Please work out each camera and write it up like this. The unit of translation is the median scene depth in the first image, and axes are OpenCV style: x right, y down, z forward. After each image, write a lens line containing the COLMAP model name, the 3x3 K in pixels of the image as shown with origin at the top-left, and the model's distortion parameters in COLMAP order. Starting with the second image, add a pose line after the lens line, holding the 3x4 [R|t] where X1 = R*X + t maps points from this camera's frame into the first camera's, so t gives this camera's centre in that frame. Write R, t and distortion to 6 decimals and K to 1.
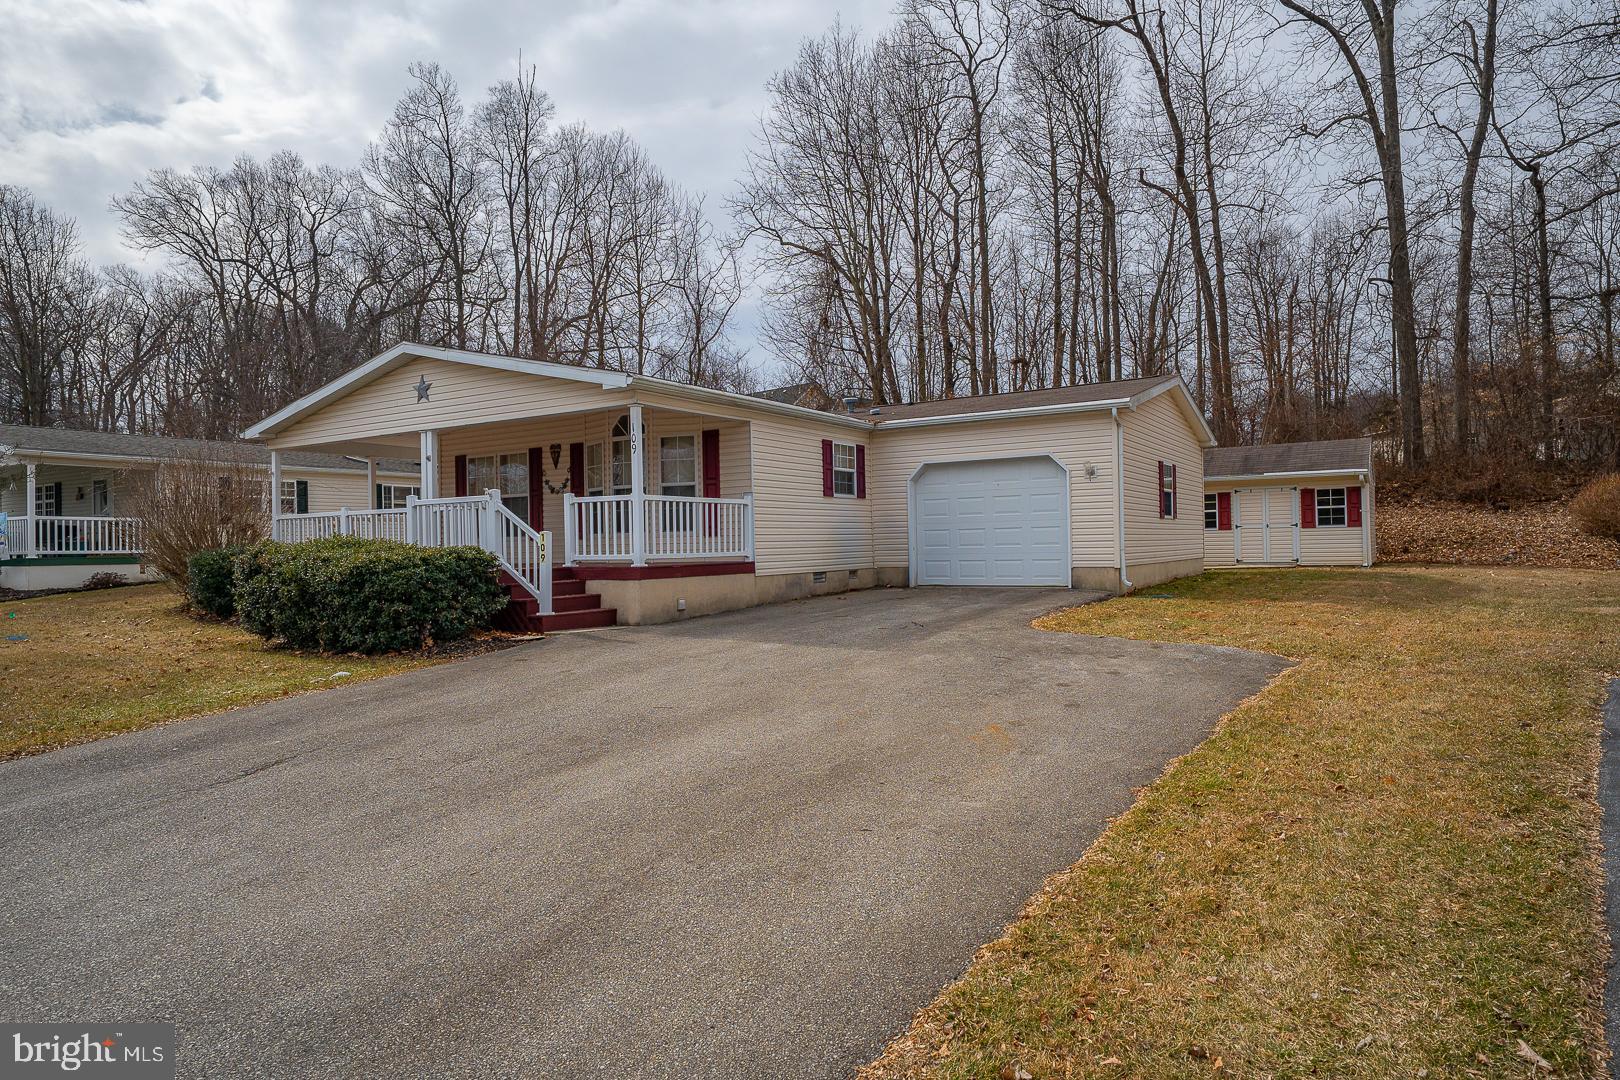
lens RADIAL K [[943.5, 0, 812.4], [0, 943.5, 541.8], [0, 0, 1]] dist [0.024104, 0.000220]
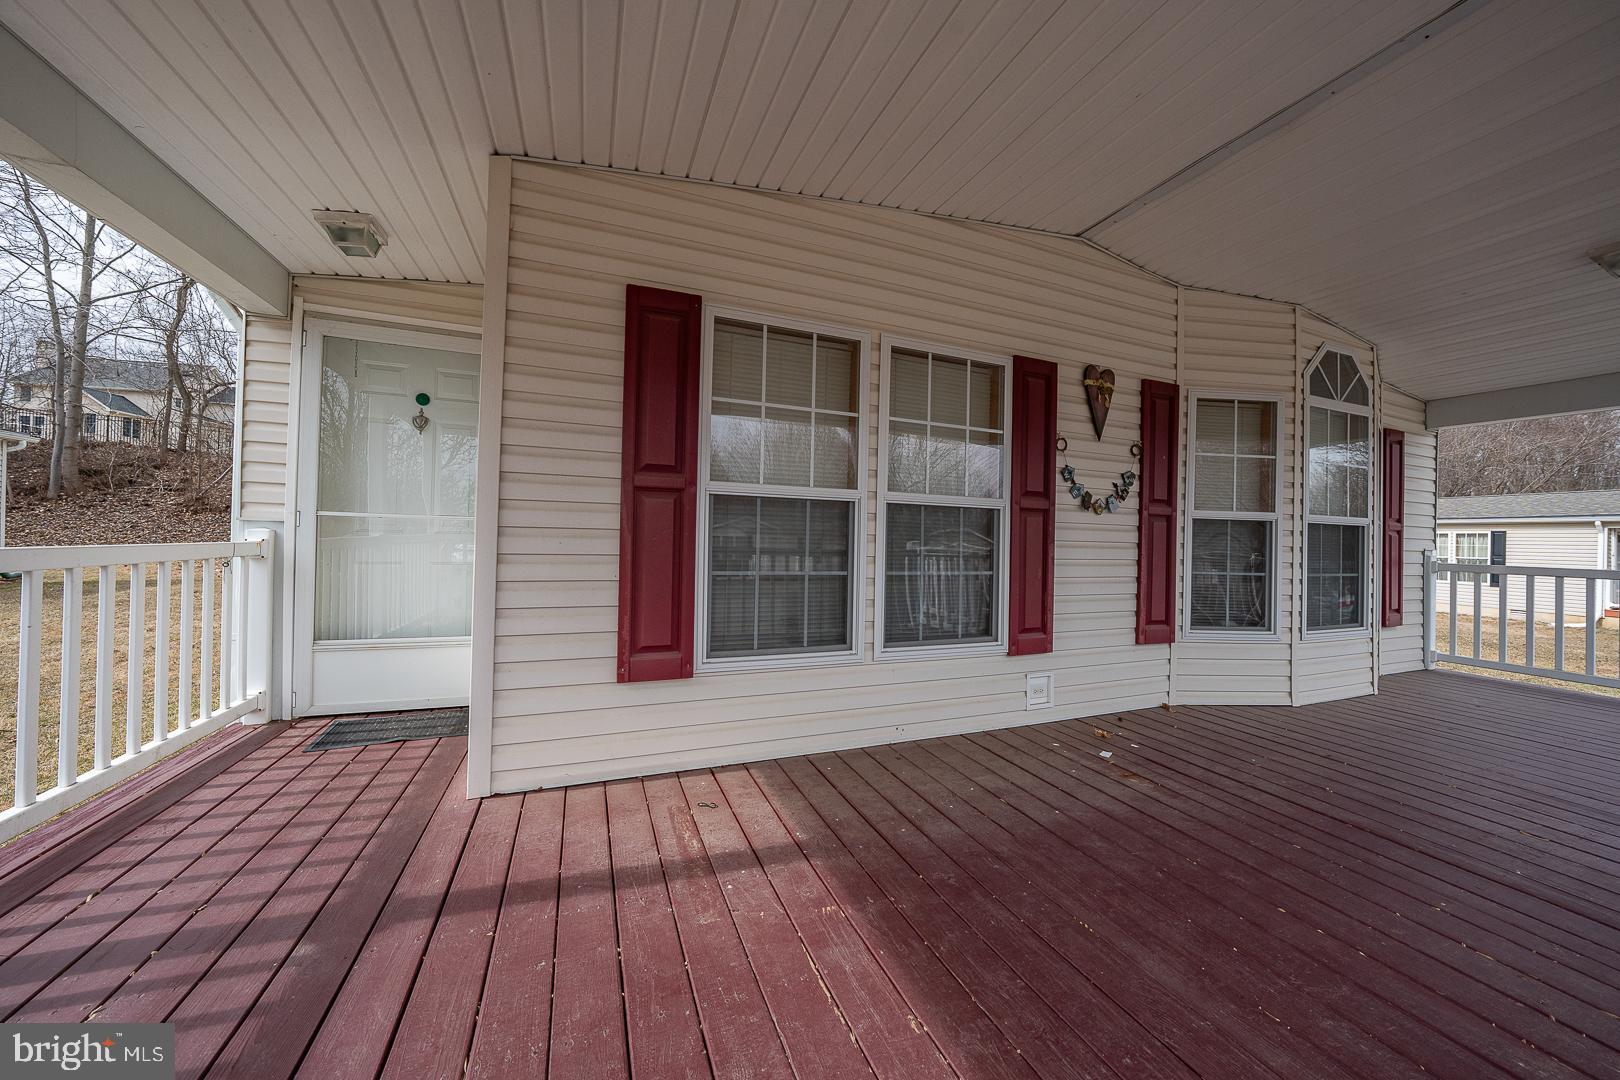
lens RADIAL K [[569.0, 0, 809.9], [0, 569.0, 539.0], [0, 0, 1]] dist [0.000094, 0.000030]
pose [[0.576005, 0.042338, 0.816349, -0.492412], [-0.031347, 0.999067, -0.029696, -0.032131], [-0.816845, -0.008485, 0.576795, 0.959779]]
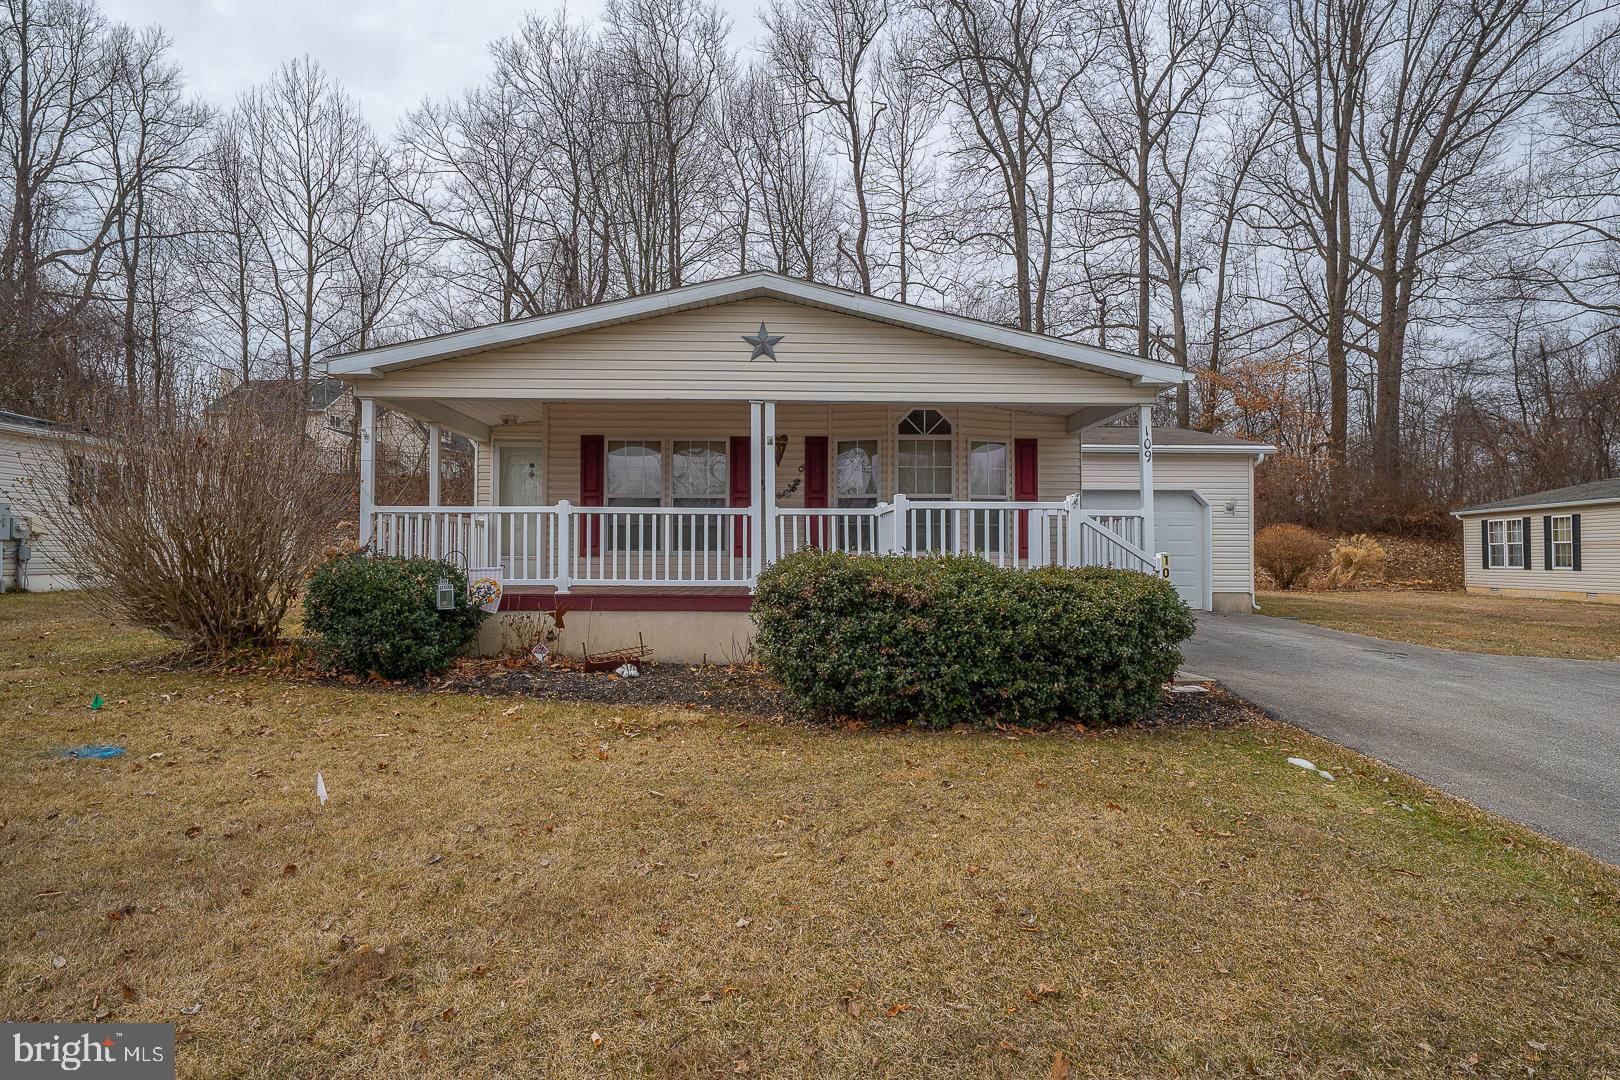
lens RADIAL K [[923.8, 0, 813.6], [0, 923.8, 539.0], [0, 0, 1]] dist [0.005807, 0.000304]
pose [[0.815429, 0.036569, 0.577701, -0.682501], [-0.013511, 0.998933, -0.044163, 0.016120], [-0.578700, 0.028206, 0.815053, 0.358001]]
